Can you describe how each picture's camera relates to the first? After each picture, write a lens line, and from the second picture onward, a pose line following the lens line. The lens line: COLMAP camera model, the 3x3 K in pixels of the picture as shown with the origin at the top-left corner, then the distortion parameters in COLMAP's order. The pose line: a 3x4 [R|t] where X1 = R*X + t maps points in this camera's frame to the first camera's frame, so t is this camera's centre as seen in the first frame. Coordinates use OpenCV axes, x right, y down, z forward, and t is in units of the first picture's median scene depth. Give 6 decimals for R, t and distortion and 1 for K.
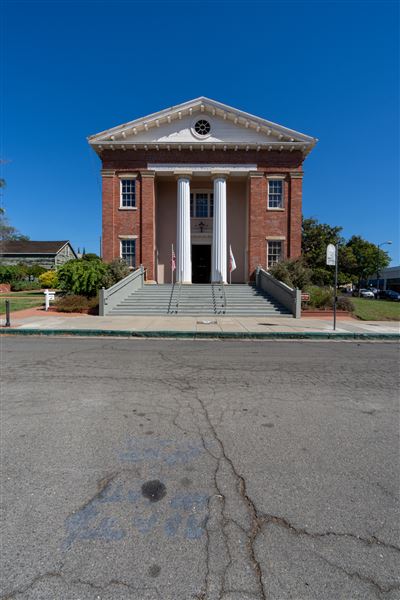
lens RADIAL K [[262.9, 0, 205.3], [0, 262.9, 295.3], [0, 0, 1]] dist [-0.020003, 0.000032]
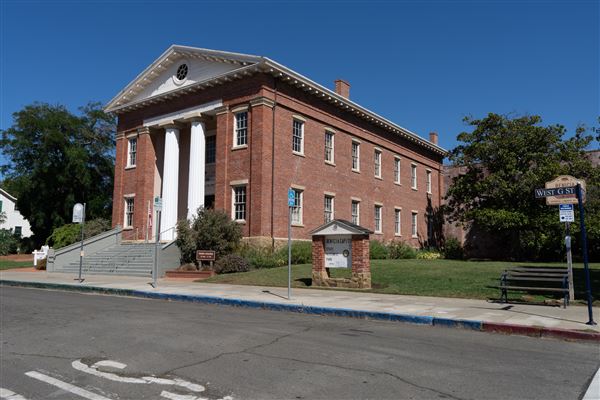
lens RADIAL K [[479.8, 0, 301.1], [0, 479.8, 199.0], [0, 0, 1]] dist [0.005134, 0.001897]
pose [[0.789949, -0.066324, -0.609575, 1.331731], [-0.016819, 0.991415, -0.129666, 0.021460], [0.612942, 0.112682, 0.782052, -0.031313]]
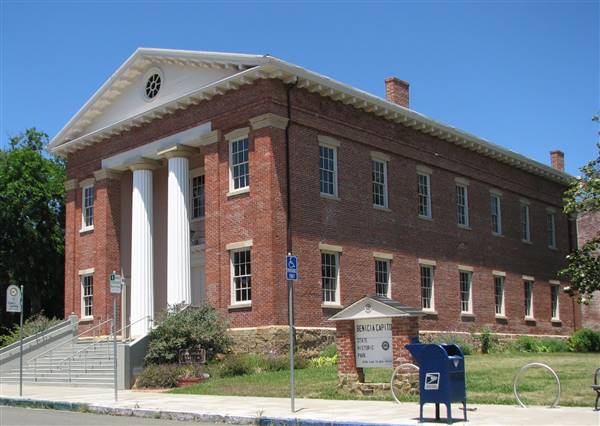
lens RADIAL K [[777.8, 0, 237.1], [0, 777.8, 269.8], [0, 0, 1]] dist [-0.135900, 0.000000]
pose [[0.674079, -0.093609, -0.732704, 1.439994], [0.001276, 0.992083, -0.125574, 0.031784], [0.738658, 0.083712, 0.668862, -0.060257]]
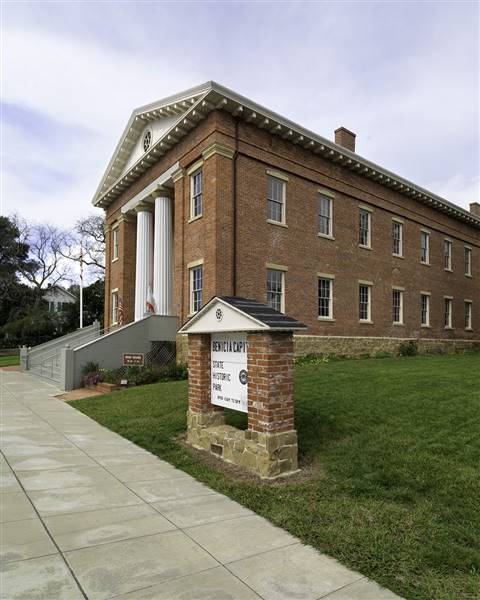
lens RADIAL K [[375.5, 0, 243.3], [0, 375.5, 332.0], [0, 0, 1]] dist [0.002600, 0.002239]
pose [[0.590779, -0.023108, -0.806502, 1.074242], [-0.015199, 0.999094, -0.039760, -0.019692], [0.806690, 0.035747, 0.589892, 0.573290]]
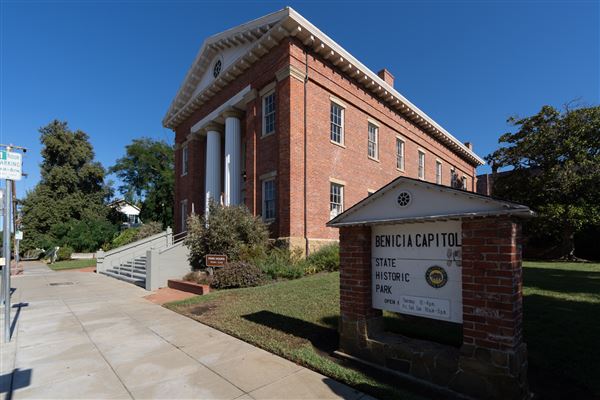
lens RADIAL K [[286.8, 0, 308.4], [0, 286.8, 247.5], [0, 0, 1]] dist [-0.014826, -0.000695]
pose [[0.687967, -0.006200, -0.725716, 0.910844], [-0.014590, 0.999643, -0.022371, -0.009274], [0.725596, 0.025979, 0.687631, 0.562941]]
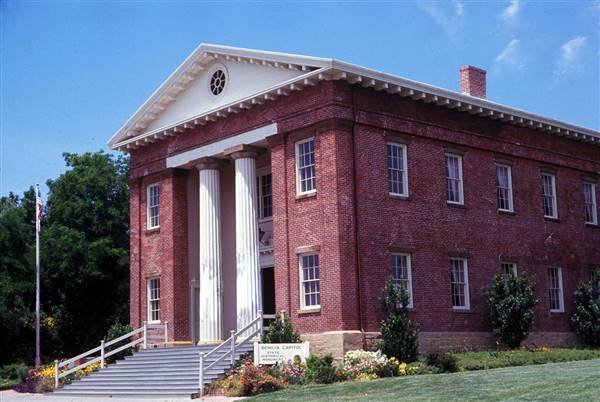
lens RADIAL K [[919.7, 0, 309.4], [0, 919.7, 224.5], [0, 0, 1]] dist [0.060986, 0.000000]
pose [[0.653671, -0.126580, -0.746118, 1.682518], [0.019551, 0.988408, -0.150556, 0.012669], [0.756527, 0.083827, 0.648568, -0.206563]]
